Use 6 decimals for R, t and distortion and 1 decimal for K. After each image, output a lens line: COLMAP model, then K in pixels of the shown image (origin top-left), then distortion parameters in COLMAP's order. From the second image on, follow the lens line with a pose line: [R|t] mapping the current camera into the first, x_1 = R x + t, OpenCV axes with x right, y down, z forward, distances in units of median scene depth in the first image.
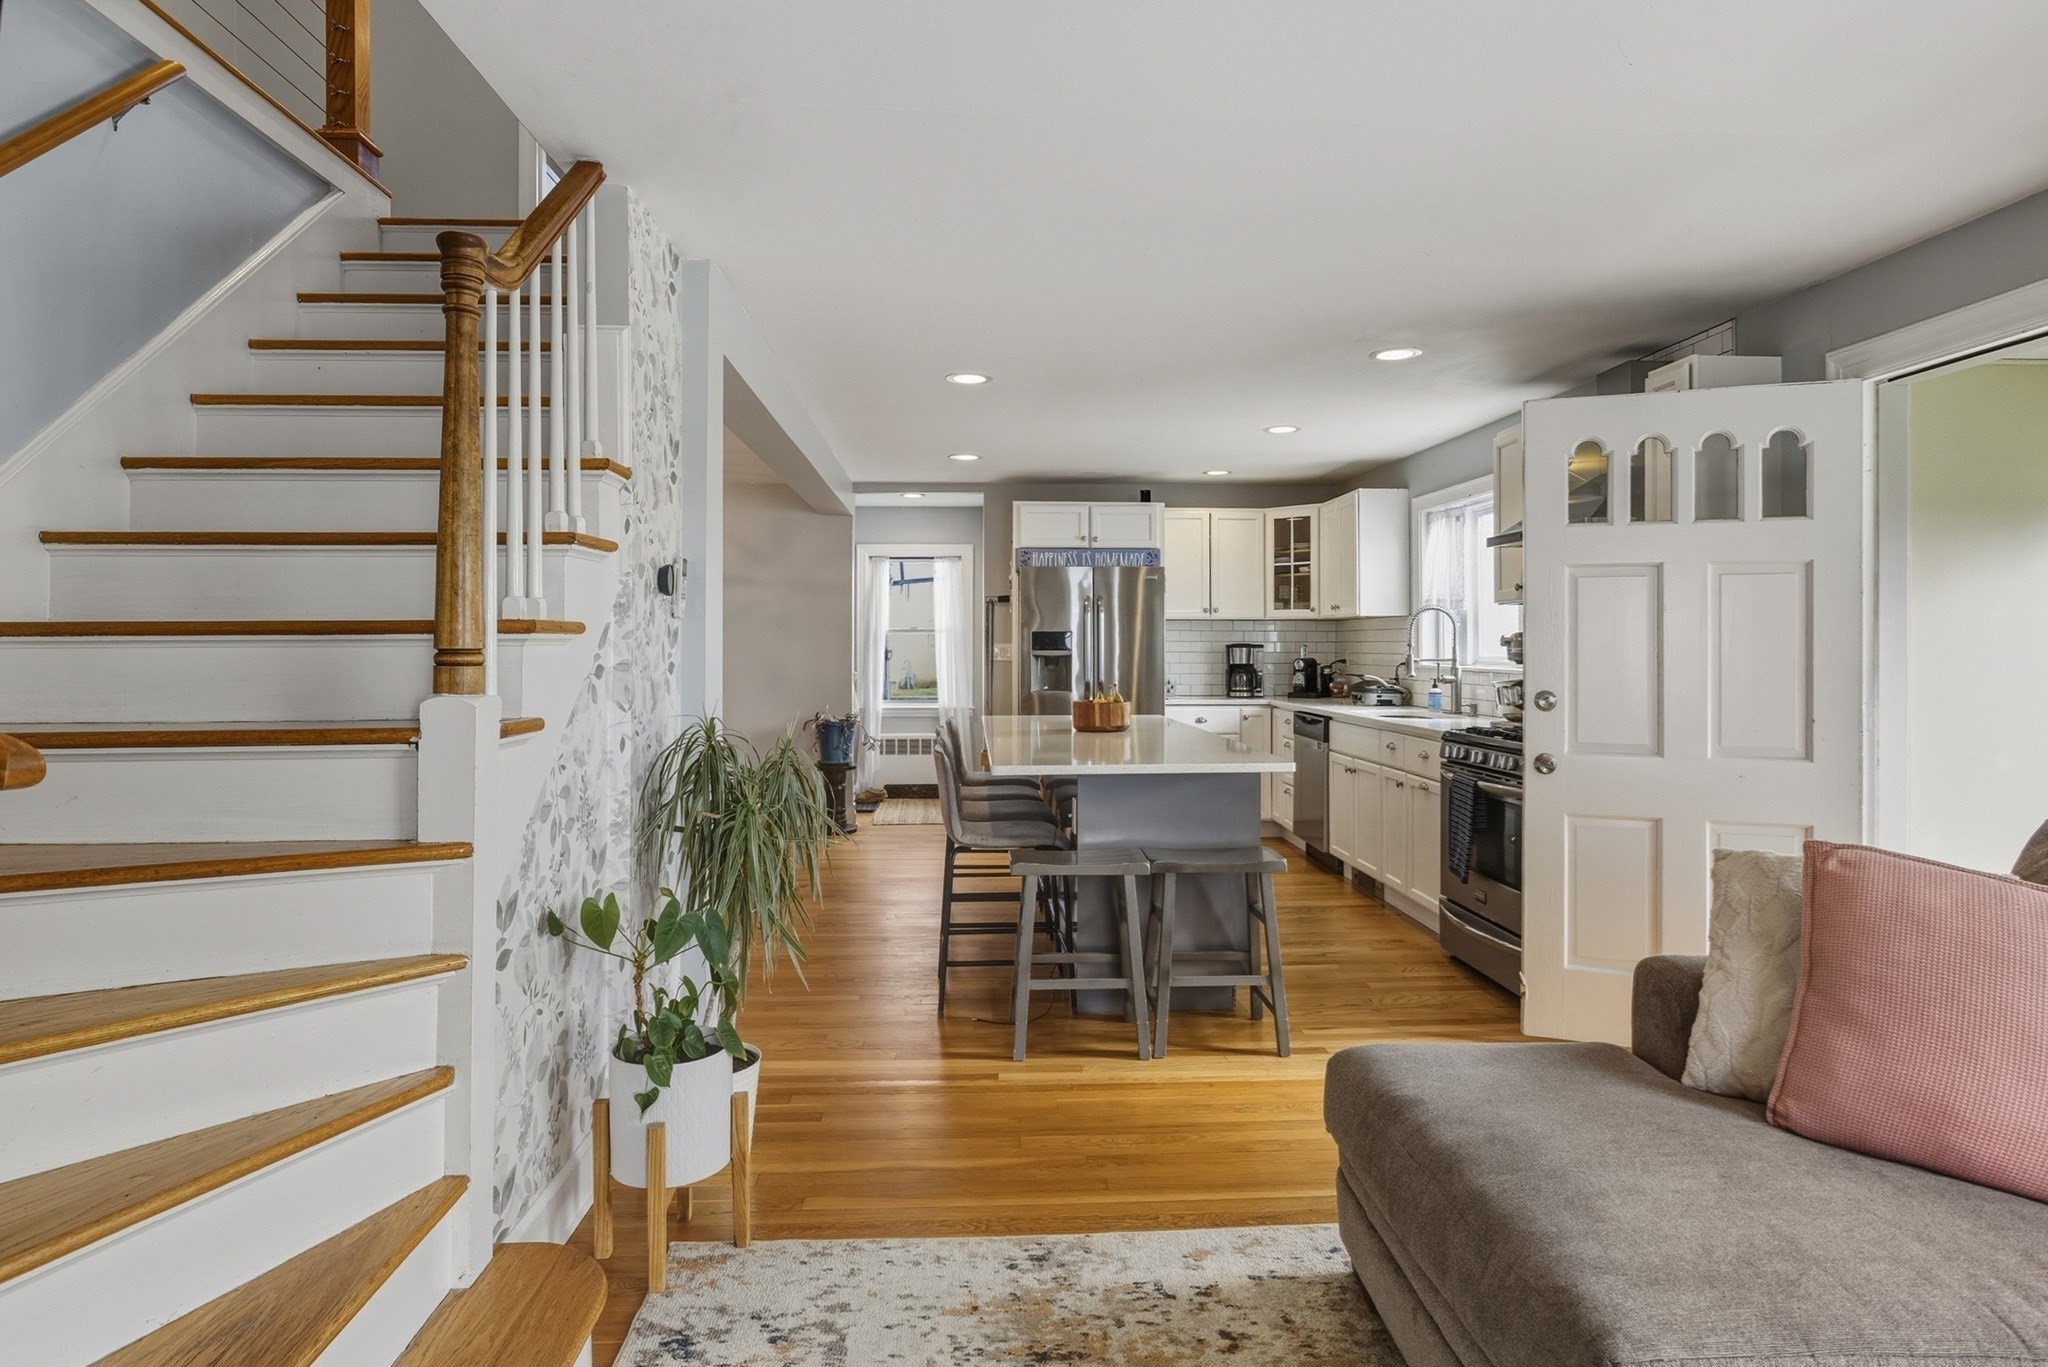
lens RADIAL K [[1105.9, 0, 1033.6], [0, 1105.9, 647.9], [0, 0, 1]] dist [-0.000004, 0.000191]
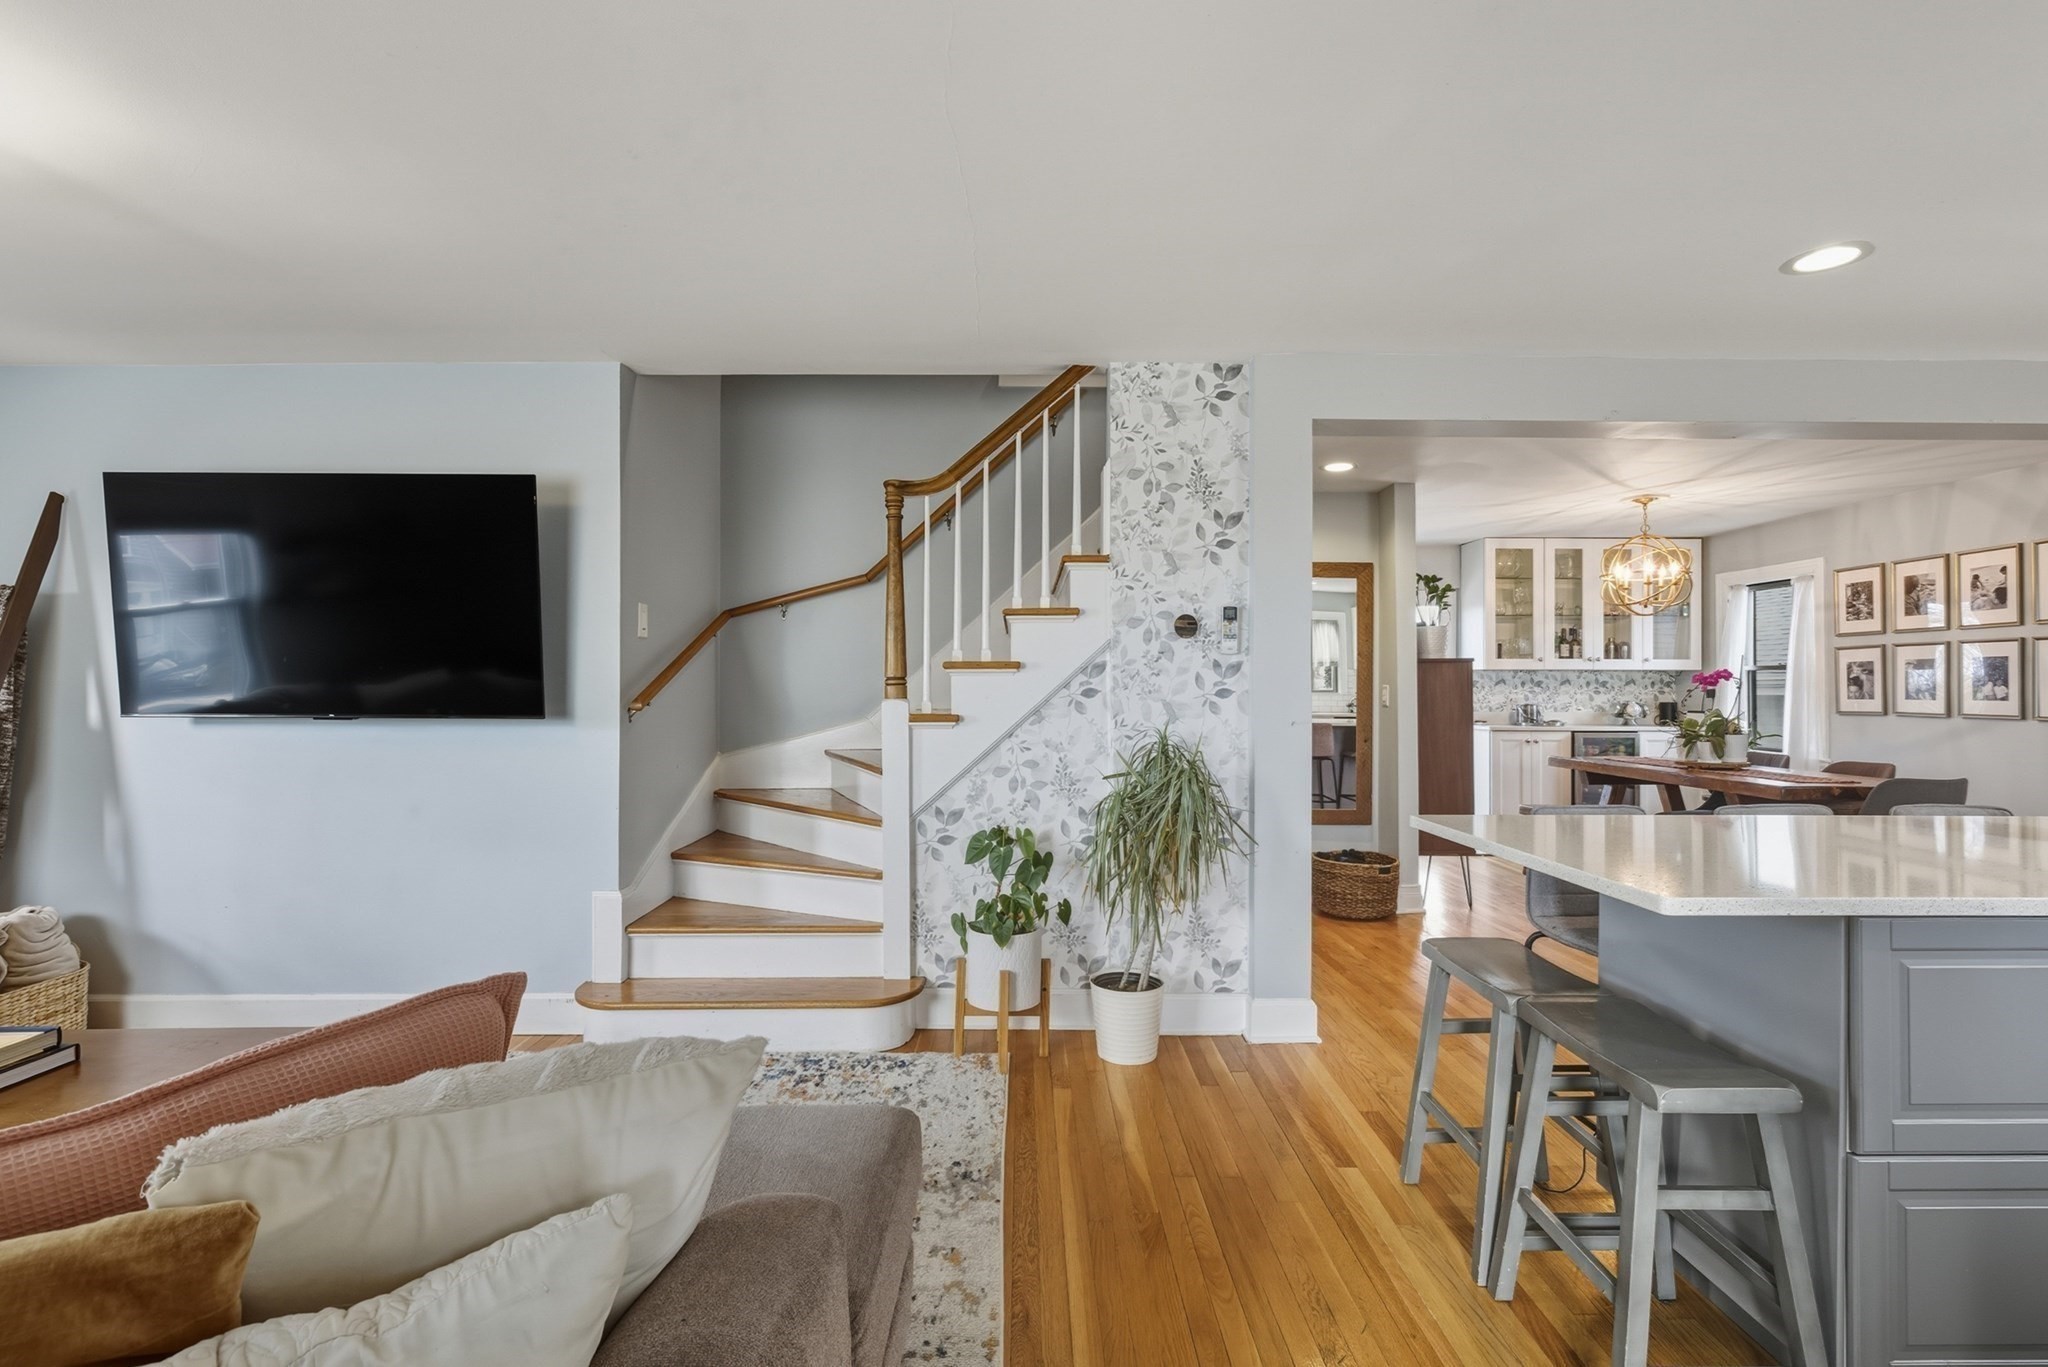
lens RADIAL K [[942.1, 0, 1033.0], [0, 942.1, 680.3], [0, 0, 1]] dist [0.002031, 0.002178]
pose [[-0.061647, -0.004467, -0.998088, 0.344401], [-0.004026, 0.999983, -0.004227, 0.002740], [0.998090, 0.003758, -0.061664, 0.374836]]
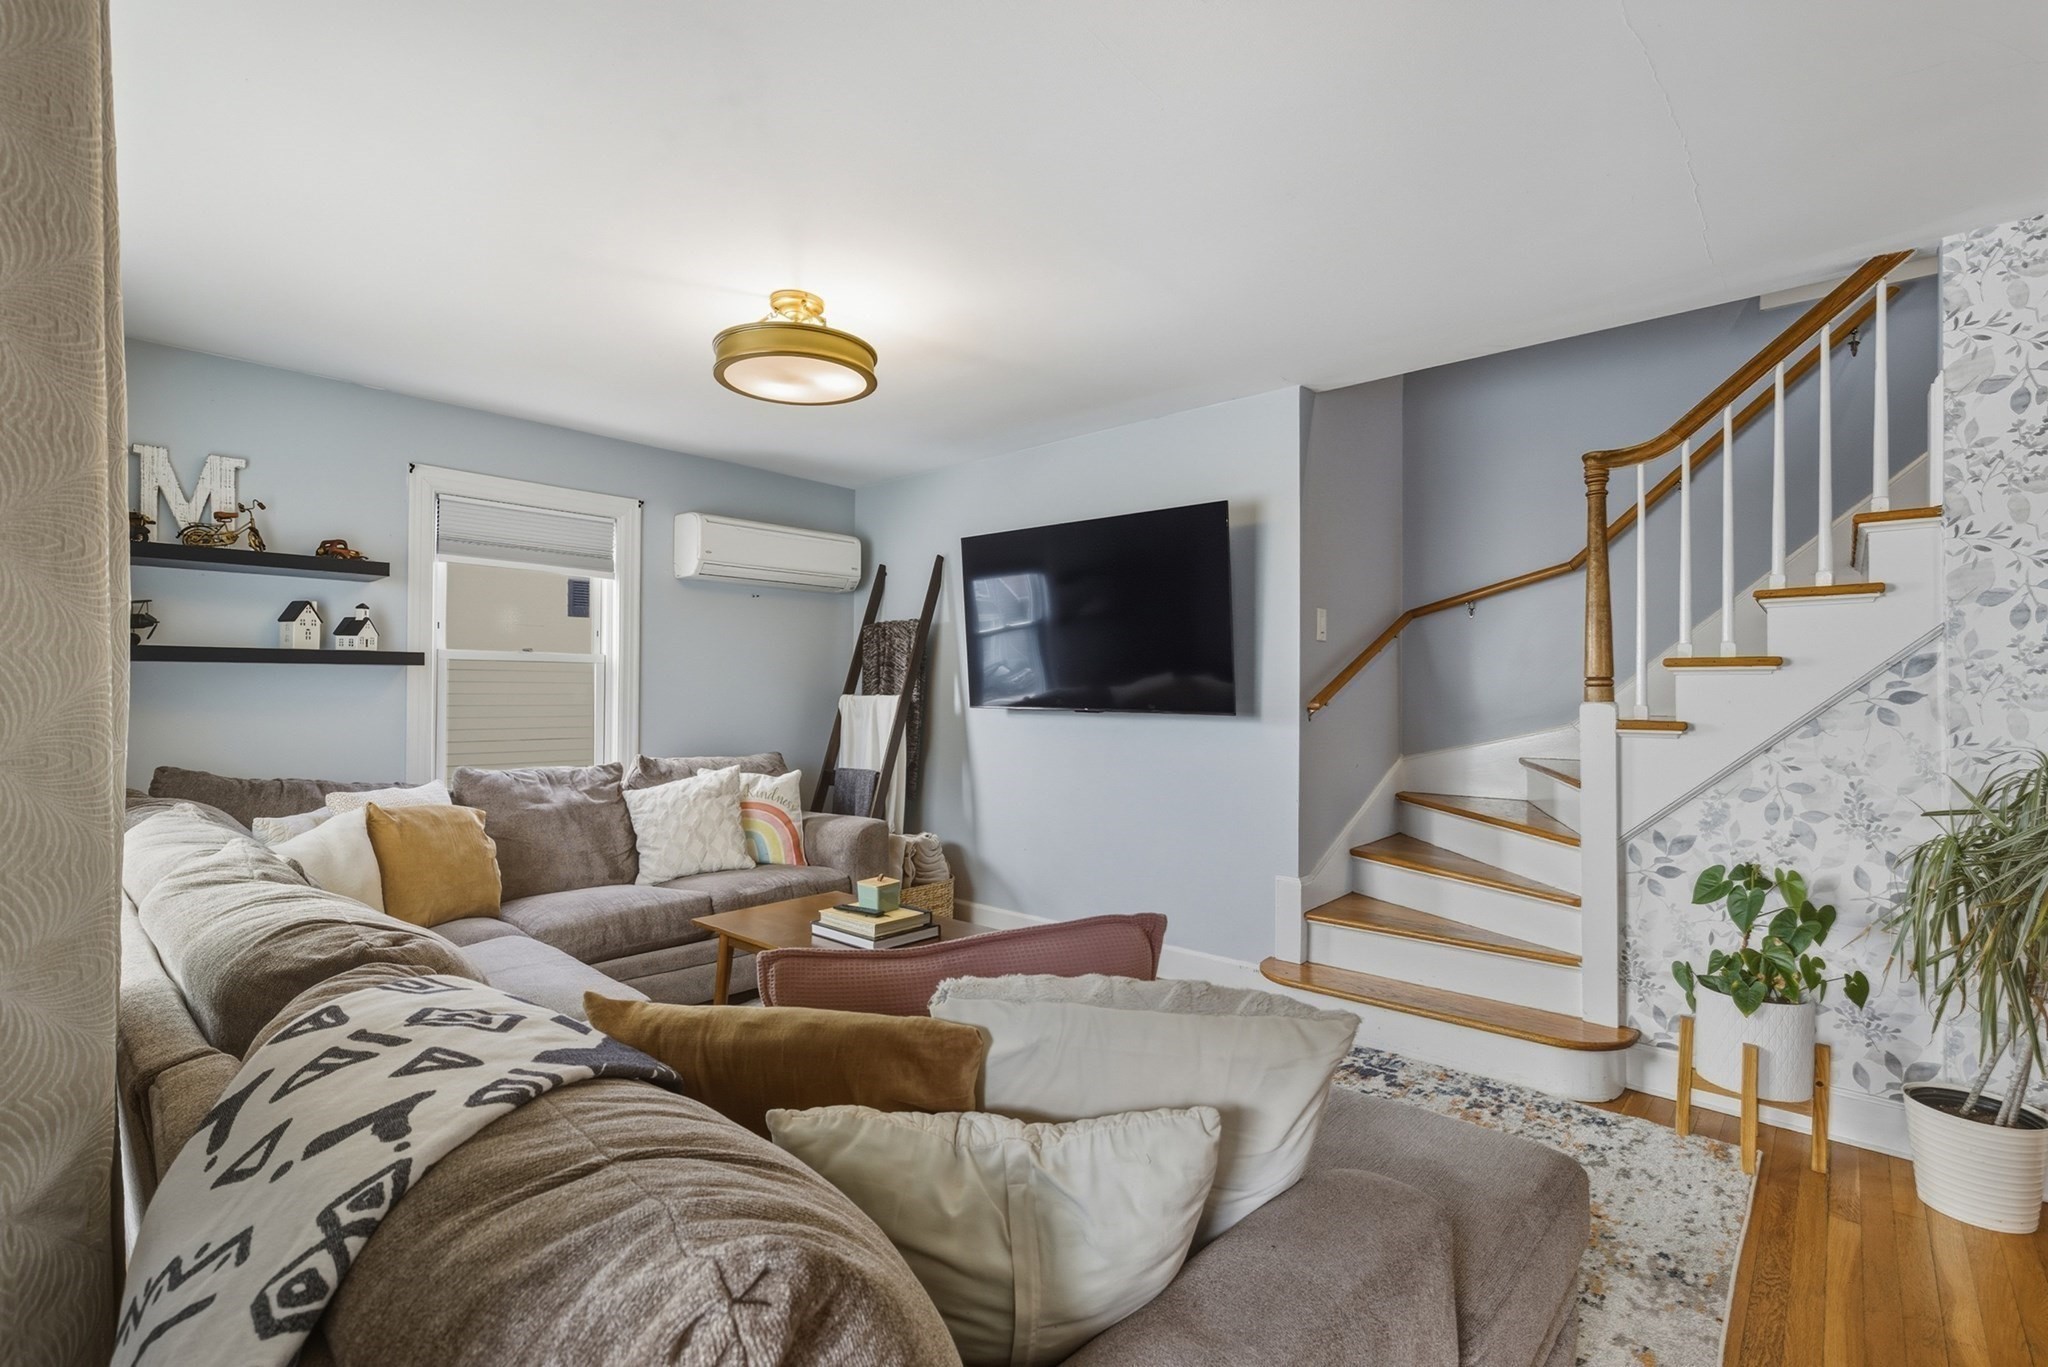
lens RADIAL K [[942.1, 0, 1016.4], [0, 942.1, 677.7], [0, 0, 1]] dist [0.002031, 0.002178]
pose [[-0.716506, -0.010718, -0.697498, 0.347237], [-0.006939, 0.999942, -0.008238, 0.004970], [0.697546, -0.001063, -0.716539, 0.396157]]
